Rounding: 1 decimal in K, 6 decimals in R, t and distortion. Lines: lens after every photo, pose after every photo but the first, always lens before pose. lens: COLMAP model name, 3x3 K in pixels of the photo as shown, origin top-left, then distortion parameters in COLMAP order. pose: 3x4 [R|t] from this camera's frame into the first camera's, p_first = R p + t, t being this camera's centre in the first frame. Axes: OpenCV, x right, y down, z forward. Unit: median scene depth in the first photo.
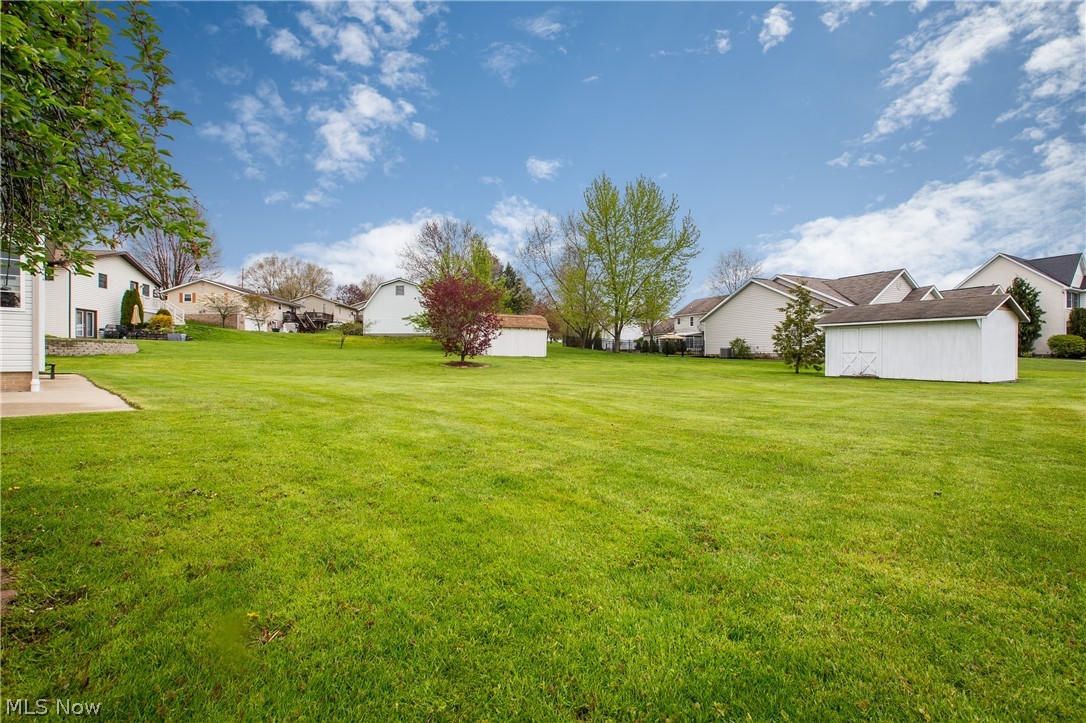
lens RADIAL K [[491.3, 0, 542.4], [0, 491.3, 359.3], [0, 0, 1]] dist [0.001161, -0.001214]
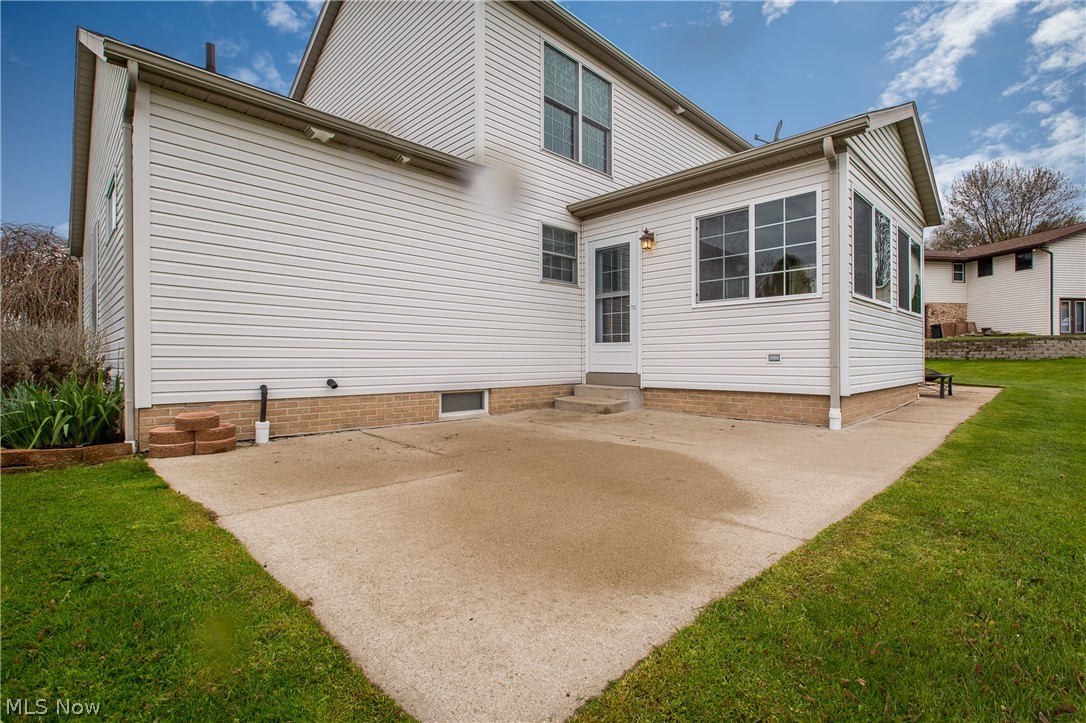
lens RADIAL K [[491.3, 0, 542.2], [0, 491.3, 357.9], [0, 0, 1]] dist [0.001161, -0.001214]
pose [[-0.034298, -0.000809, -0.999411, -0.184901], [0.000586, 0.999999, -0.000830, -0.009244], [0.999411, -0.000614, -0.034298, 0.290533]]
